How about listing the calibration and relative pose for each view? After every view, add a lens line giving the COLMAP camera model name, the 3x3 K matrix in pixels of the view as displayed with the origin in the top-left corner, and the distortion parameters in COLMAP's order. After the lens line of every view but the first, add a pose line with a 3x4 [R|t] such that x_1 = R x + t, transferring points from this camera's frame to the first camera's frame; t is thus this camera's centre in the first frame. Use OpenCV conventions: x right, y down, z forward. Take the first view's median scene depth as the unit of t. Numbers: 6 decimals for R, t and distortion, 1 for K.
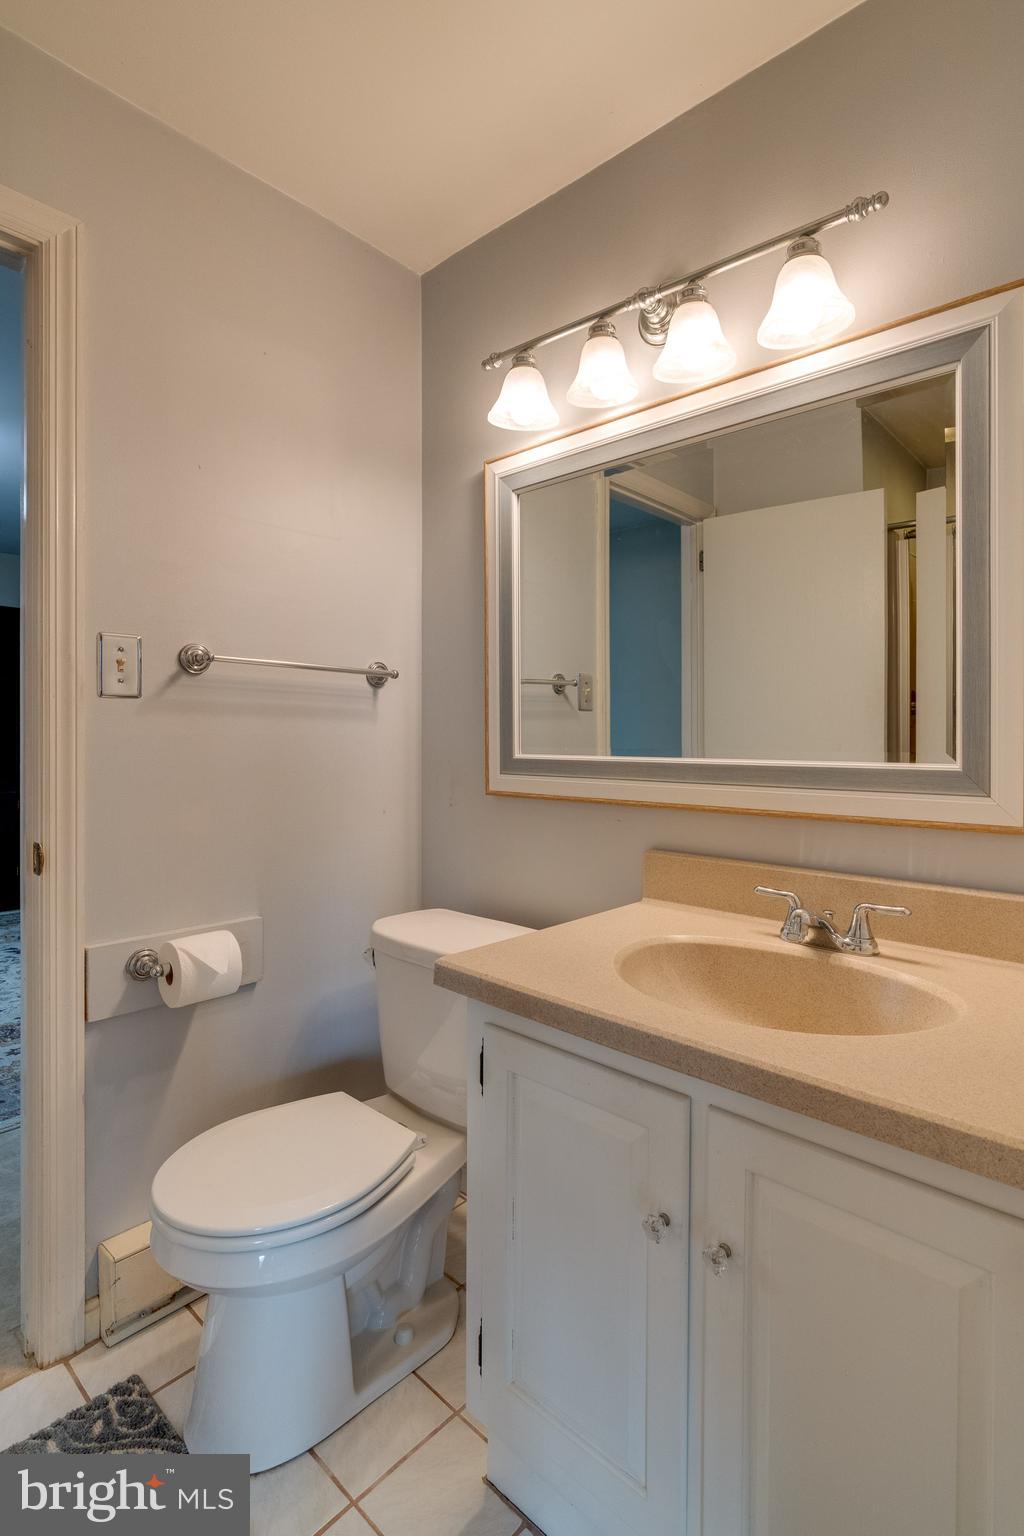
lens RADIAL K [[751.9, 0, 515.3], [0, 751.9, 737.1], [0, 0, 1]] dist [0.006428, 0.000182]
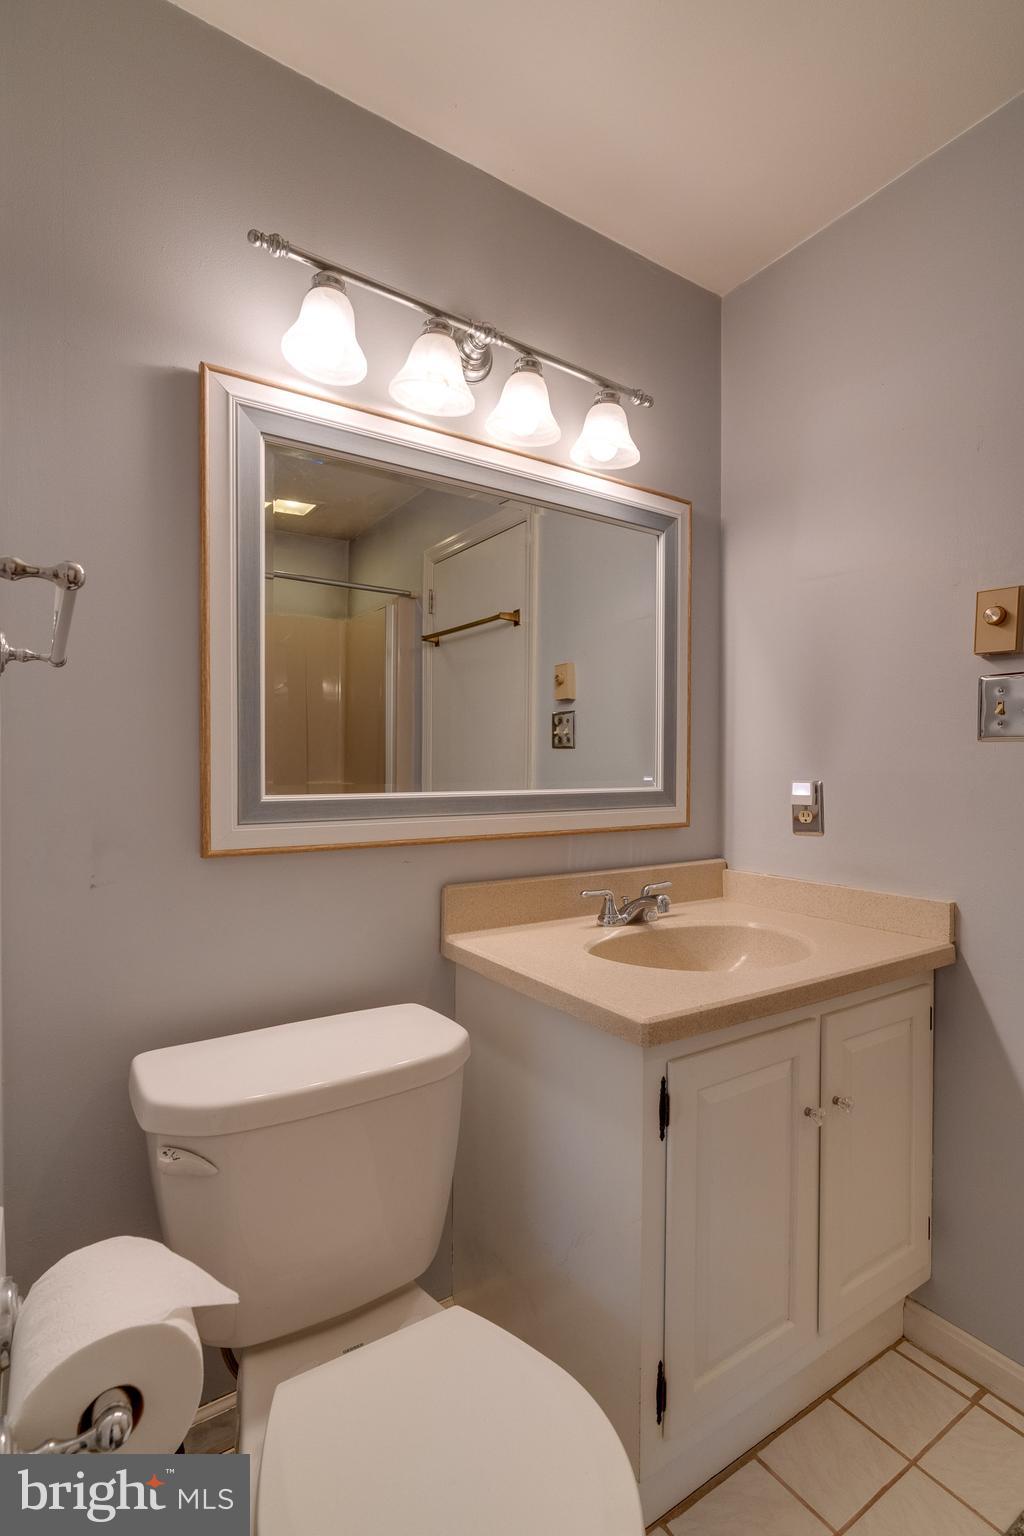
lens RADIAL K [[751.9, 0, 506.4], [0, 751.9, 770.6], [0, 0, 1]] dist [0.006428, 0.000182]
pose [[0.246804, -0.006500, 0.969044, -0.793900], [0.003510, 0.999977, 0.005813, -0.006065], [-0.969059, 0.001966, 0.246821, 0.723511]]
